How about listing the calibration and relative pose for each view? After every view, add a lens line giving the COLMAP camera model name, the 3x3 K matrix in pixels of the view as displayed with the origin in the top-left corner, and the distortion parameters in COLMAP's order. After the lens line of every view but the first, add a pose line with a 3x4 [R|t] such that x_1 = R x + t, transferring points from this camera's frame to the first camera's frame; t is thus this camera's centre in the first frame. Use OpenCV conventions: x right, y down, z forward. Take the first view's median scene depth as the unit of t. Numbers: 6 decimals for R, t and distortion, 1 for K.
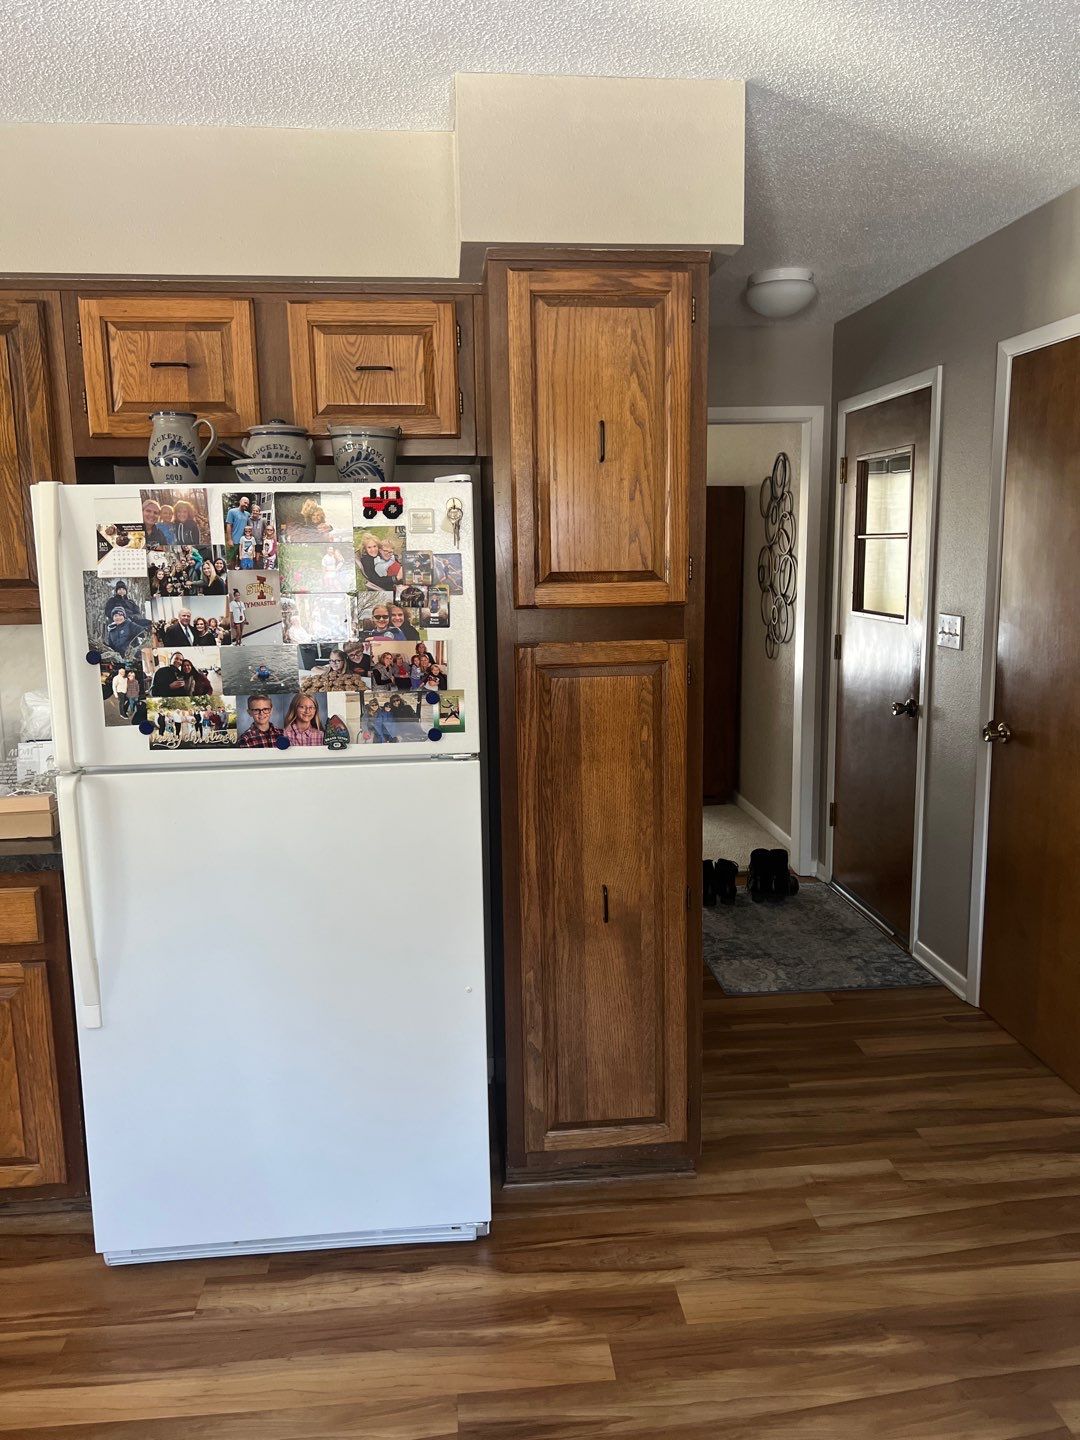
lens RADIAL K [[1098.9, 0, 542.7], [0, 1098.9, 712.9], [0, 0, 1]] dist [0.053201, -0.055749]
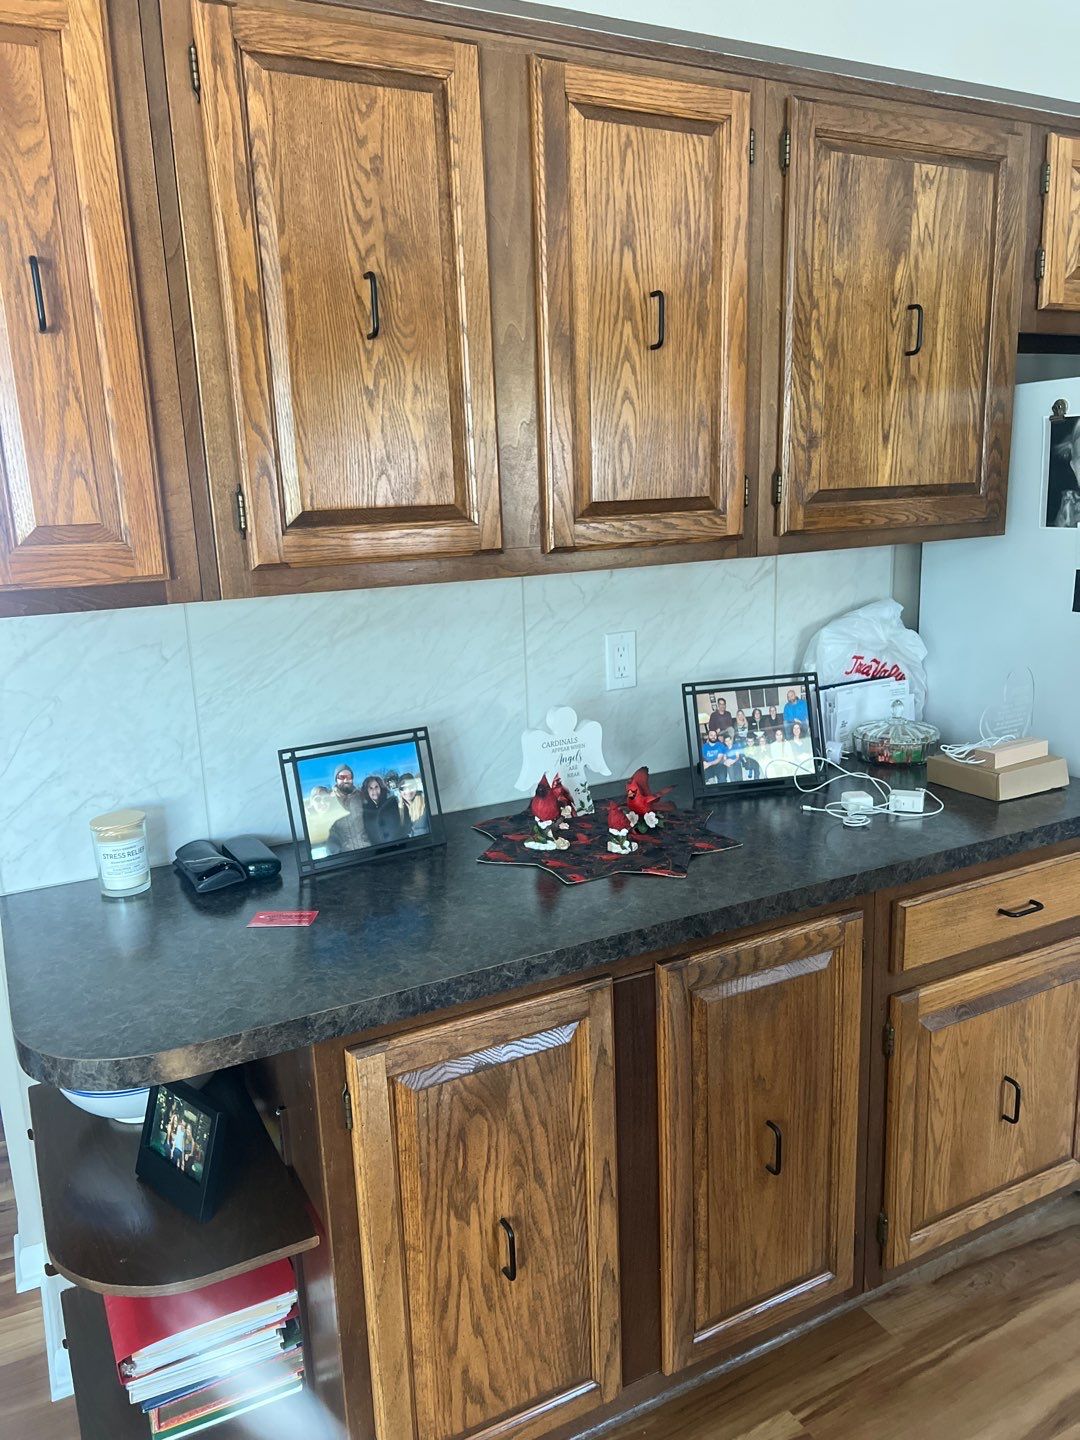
lens RADIAL K [[1076.0, 0, 540.0], [0, 1076.0, 720.0], [0, 0, 1]] dist [-0.002528, 0.003130]
pose [[0.926712, -0.098244, 0.362702, -1.241921], [0.077346, 0.994420, 0.071733, -0.031245], [-0.367725, -0.038422, 0.929140, 0.428424]]
